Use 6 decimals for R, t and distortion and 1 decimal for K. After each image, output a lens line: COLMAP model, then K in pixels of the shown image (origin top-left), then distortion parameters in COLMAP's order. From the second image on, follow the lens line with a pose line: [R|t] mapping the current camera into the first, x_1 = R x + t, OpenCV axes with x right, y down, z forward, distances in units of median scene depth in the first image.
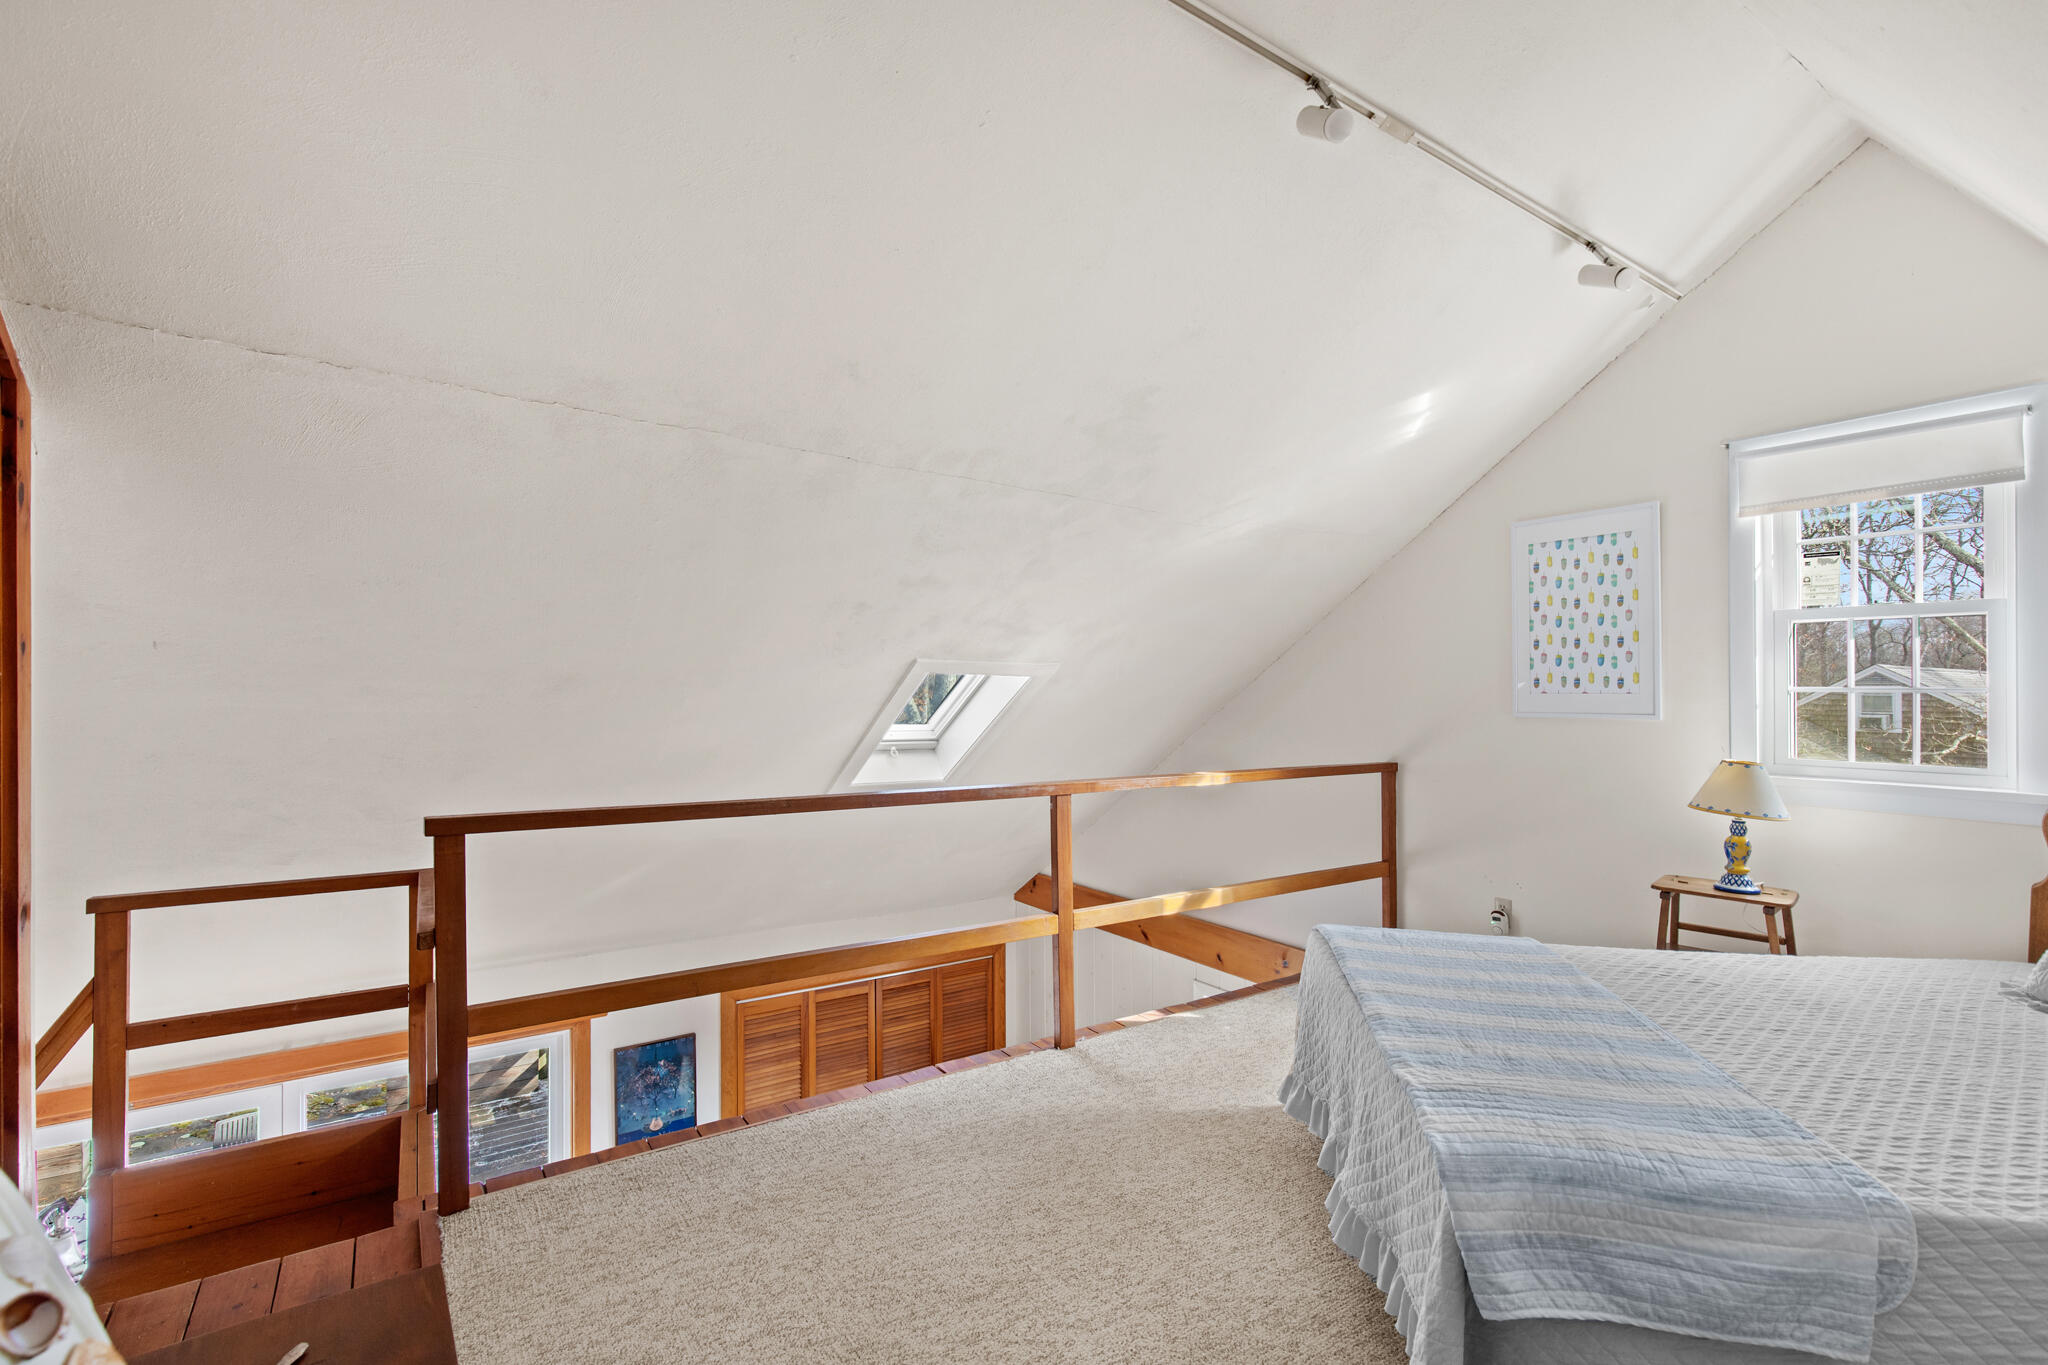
lens RADIAL K [[922.0, 0, 1034.1], [0, 922.0, 689.4], [0, 0, 1]] dist [0.006382, -0.000537]
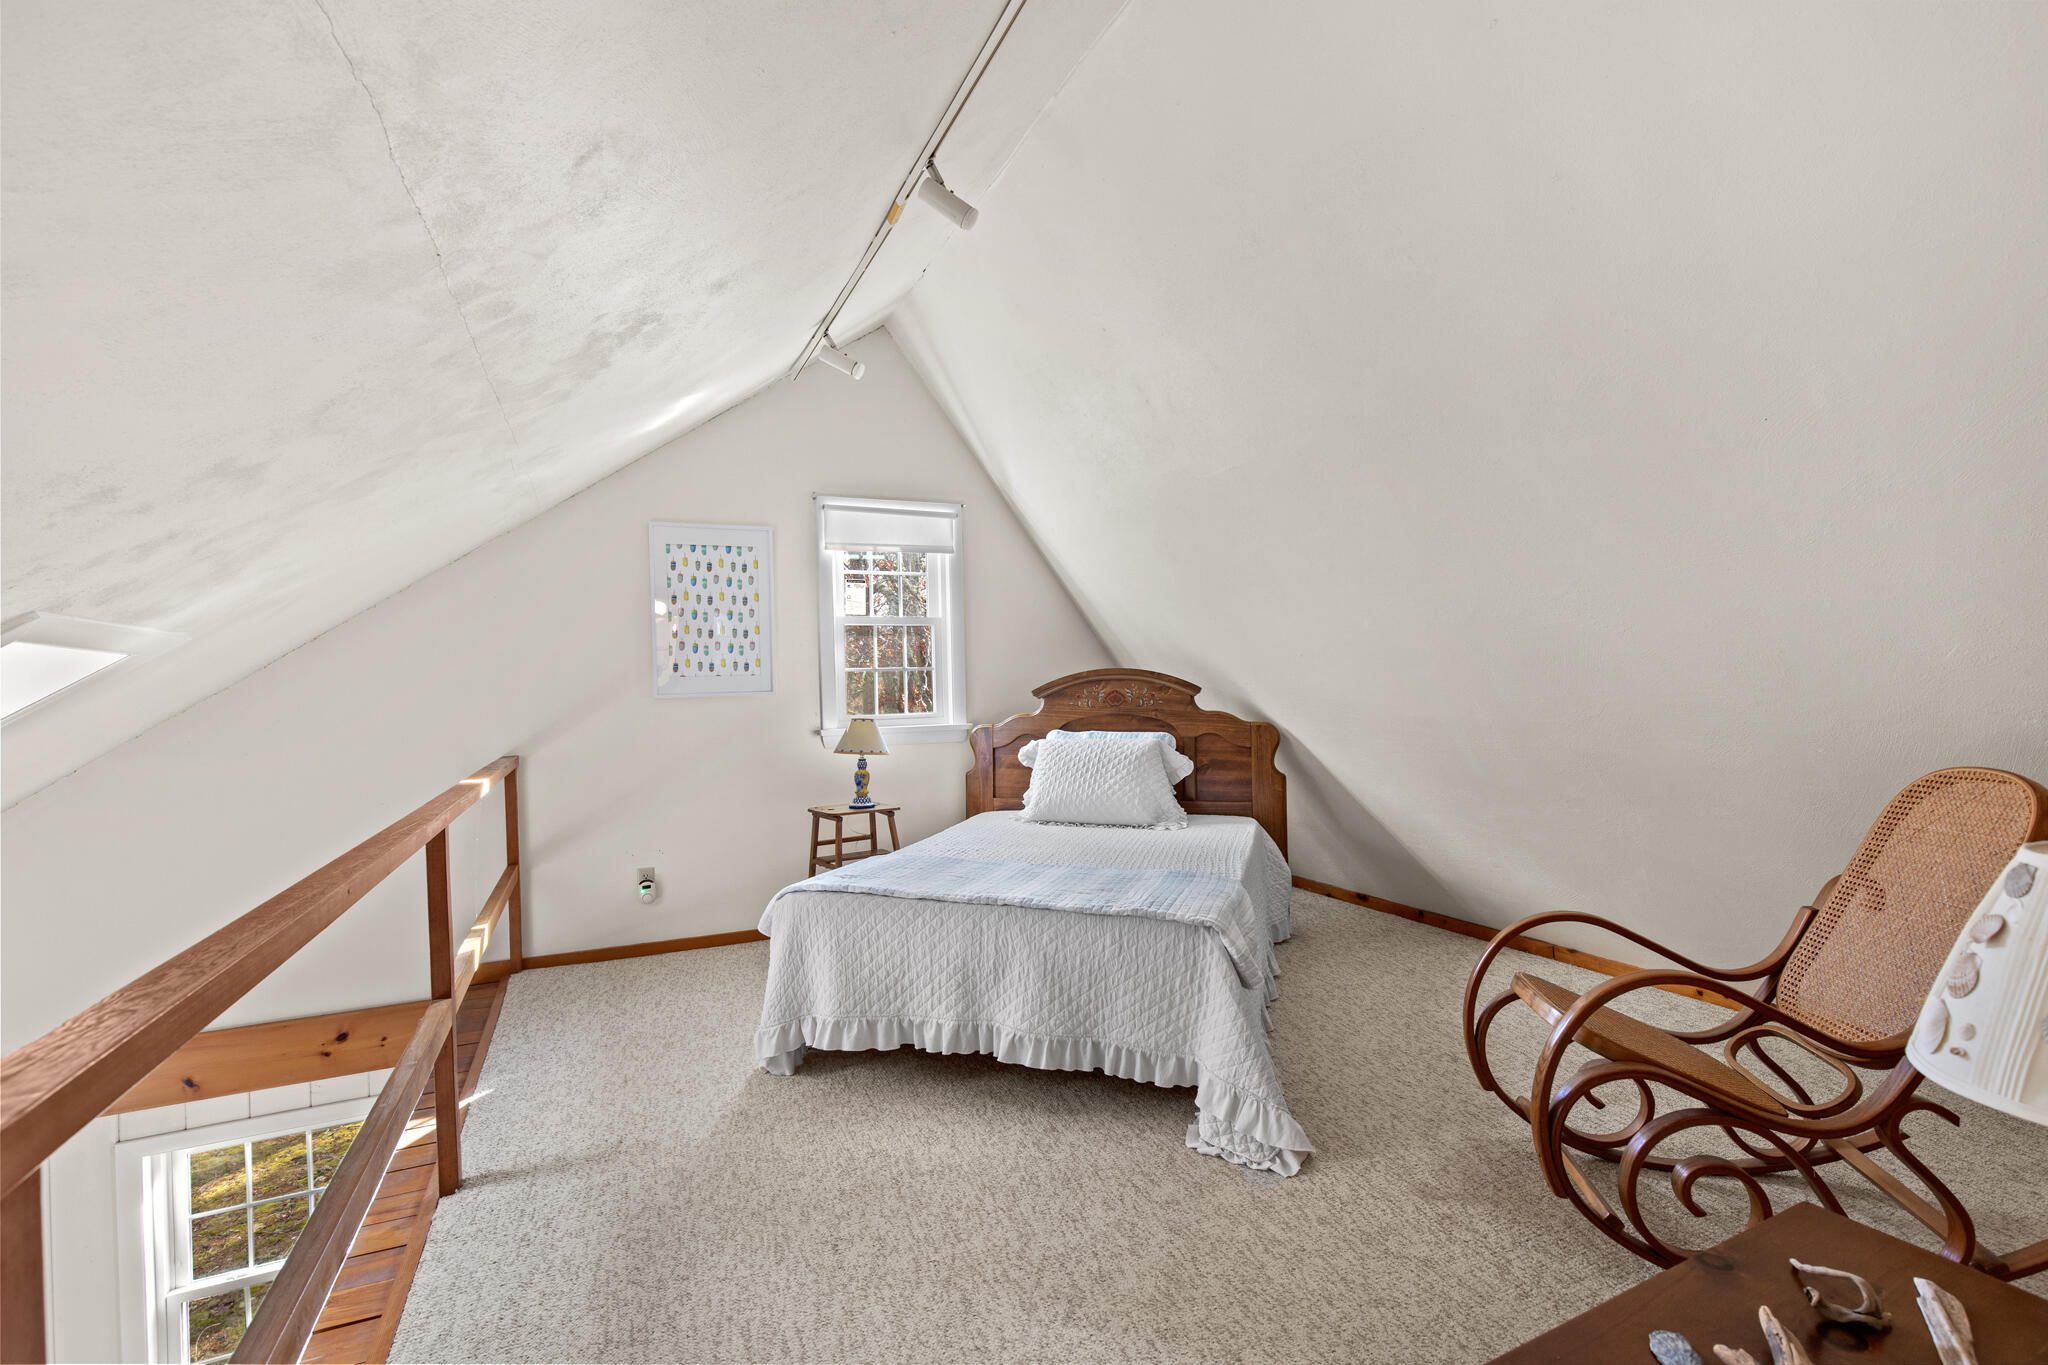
lens RADIAL K [[922.0, 0, 1018.7], [0, 922.0, 681.5], [0, 0, 1]] dist [0.006382, -0.000537]
pose [[0.176224, -0.015153, 0.984233, -0.599535], [0.022430, 0.999684, 0.011375, 0.007928], [-0.984095, 0.020072, 0.176508, 0.470577]]
